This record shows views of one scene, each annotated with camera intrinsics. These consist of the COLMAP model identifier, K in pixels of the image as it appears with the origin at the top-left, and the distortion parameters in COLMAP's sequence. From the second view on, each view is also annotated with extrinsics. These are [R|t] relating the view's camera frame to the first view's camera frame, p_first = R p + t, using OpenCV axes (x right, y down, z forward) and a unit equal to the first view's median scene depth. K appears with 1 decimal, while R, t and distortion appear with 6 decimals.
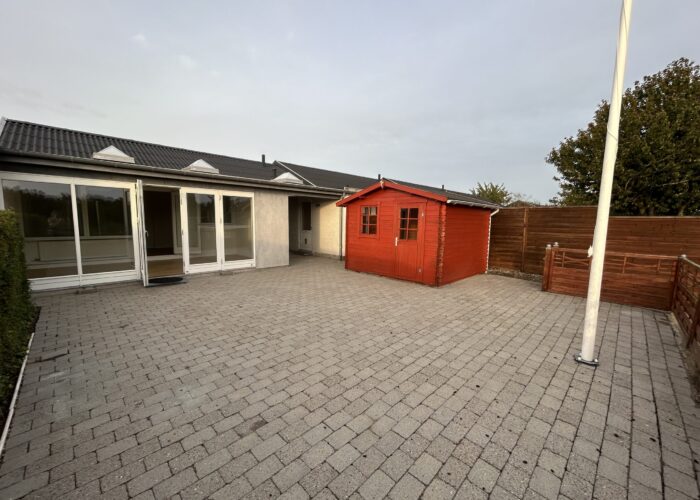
lens RADIAL K [[282.0, 0, 346.4], [0, 282.0, 248.1], [0, 0, 1]] dist [0.002027, 0.000066]
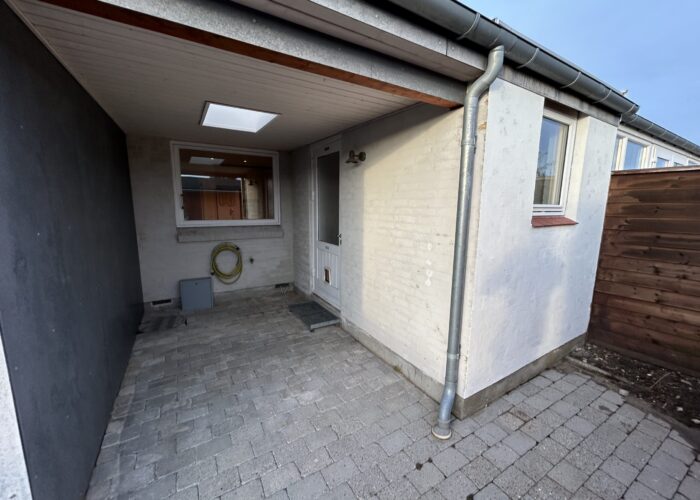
lens RADIAL K [[282.0, 0, 351.7], [0, 282.0, 246.8], [0, 0, 1]] dist [0.002027, 0.000066]
pose [[0.969497, 0.016130, -0.244572, -0.035400], [-0.006928, 0.999237, 0.038439, -0.072866], [0.245006, -0.035572, 0.968869, 0.703338]]
